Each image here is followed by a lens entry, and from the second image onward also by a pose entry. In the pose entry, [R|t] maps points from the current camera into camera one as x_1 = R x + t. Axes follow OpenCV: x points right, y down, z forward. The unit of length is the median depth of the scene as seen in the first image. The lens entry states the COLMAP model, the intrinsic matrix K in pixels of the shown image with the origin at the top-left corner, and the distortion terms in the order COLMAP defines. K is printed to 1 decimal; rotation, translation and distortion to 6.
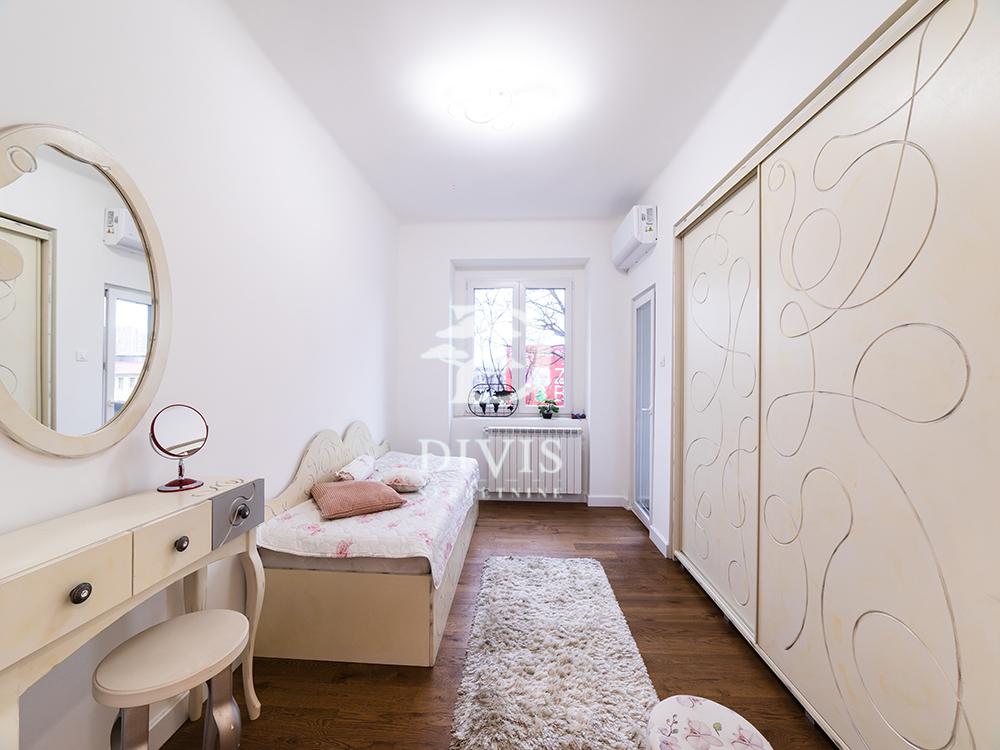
lens RADIAL K [[385.4, 0, 500.7], [0, 385.4, 375.5], [0, 0, 1]] dist [-0.025773, 0.008870]
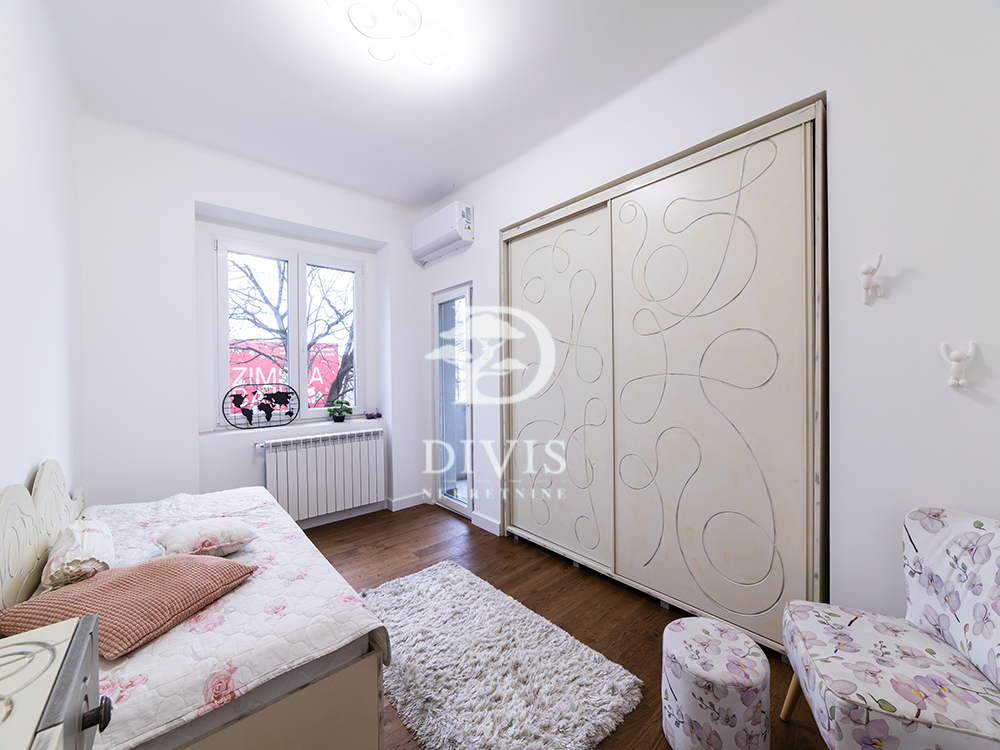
lens RADIAL K [[385.4, 0, 500.7], [0, 385.4, 375.5], [0, 0, 1]] dist [-0.025773, 0.008870]
pose [[0.714474, -0.022399, 0.699304, -0.371879], [0.020013, 0.999733, 0.011575, 0.011224], [-0.699376, 0.005725, 0.714731, 0.255765]]
